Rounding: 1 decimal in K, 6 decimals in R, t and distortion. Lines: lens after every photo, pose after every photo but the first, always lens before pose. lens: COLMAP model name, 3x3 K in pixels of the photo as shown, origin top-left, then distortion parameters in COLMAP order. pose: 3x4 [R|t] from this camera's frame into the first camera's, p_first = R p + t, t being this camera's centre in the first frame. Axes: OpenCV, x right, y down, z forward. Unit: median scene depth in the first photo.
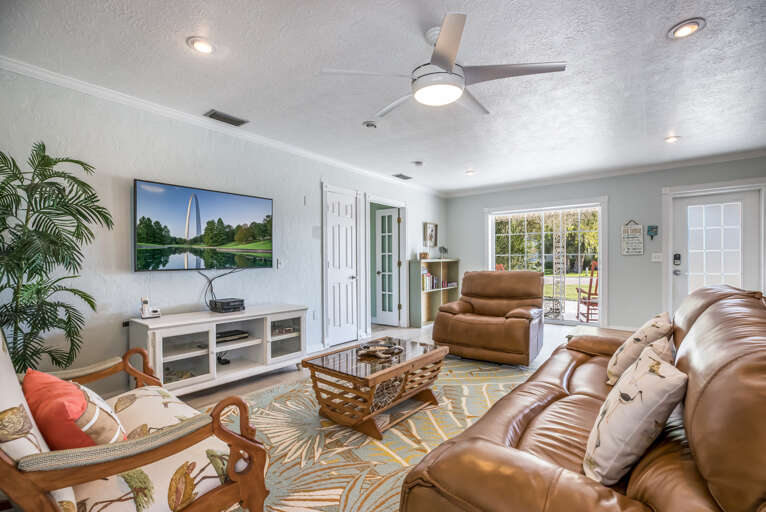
lens RADIAL K [[346.6, 0, 379.4], [0, 346.6, 259.6], [0, 0, 1]] dist [-0.032430, 0.005658]
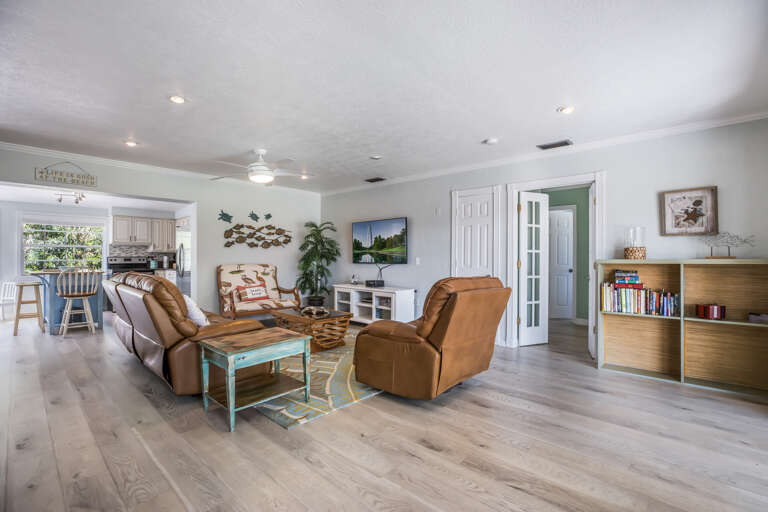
lens RADIAL K [[347.5, 0, 384.6], [0, 347.5, 253.3], [0, 0, 1]] dist [-0.032430, 0.005658]
pose [[-0.072438, -0.006239, -0.997353, 1.349303], [0.002206, 0.999977, -0.006415, -0.012808], [0.997371, -0.002665, -0.072422, 1.165423]]
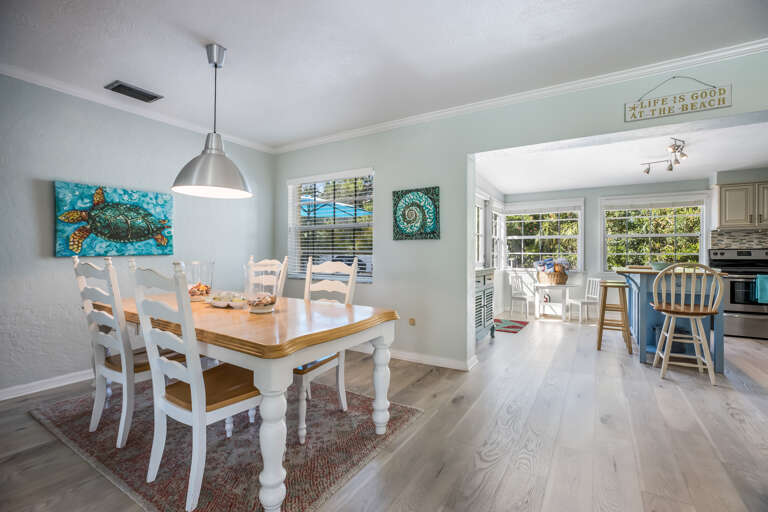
lens RADIAL K [[347.5, 0, 384.9], [0, 347.5, 255.2], [0, 0, 1]] dist [-0.032430, 0.005658]
pose [[-0.993342, 0.006724, -0.115007, 0.833297], [0.005871, 0.999953, 0.007759, -0.000069], [0.115054, 0.007032, -0.993334, 0.495236]]
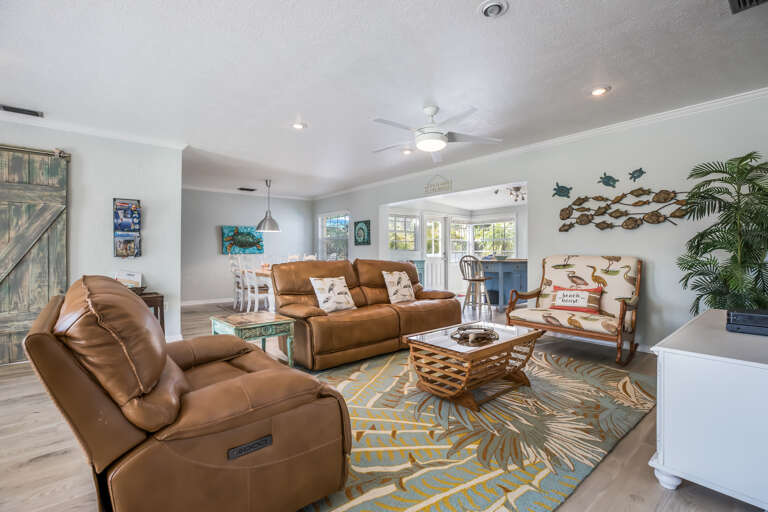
lens RADIAL K [[347.5, 0, 378.6], [0, 347.5, 255.4], [0, 0, 1]] dist [-0.032430, 0.005658]
pose [[-0.979758, 0.011489, 0.199855, 0.056346], [0.013092, 0.999892, 0.006701, 0.012887], [-0.199756, 0.009182, -0.979803, 1.634683]]
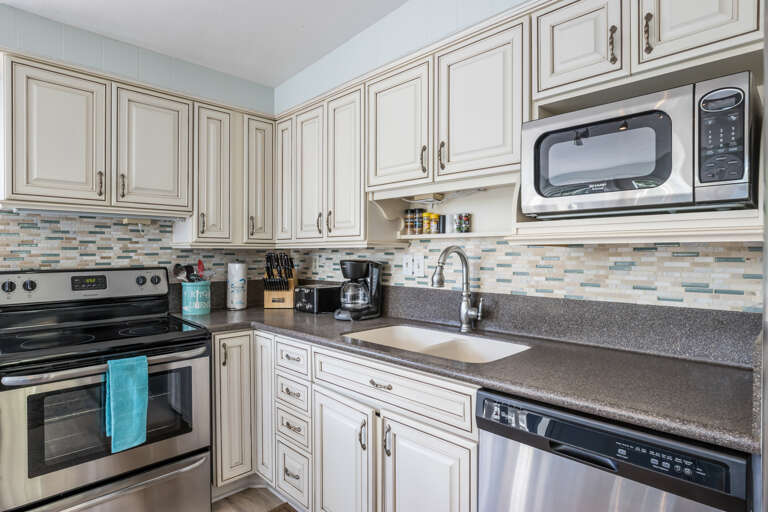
lens RADIAL K [[420.7, 0, 383.2], [0, 420.7, 255.0], [0, 0, 1]] dist [-0.018737, -0.000216]
pose [[-0.122744, 0.008789, -0.992399, -0.300046], [0.003391, 0.999959, 0.008436, -0.032089], [0.992433, -0.002330, -0.122769, -0.251236]]
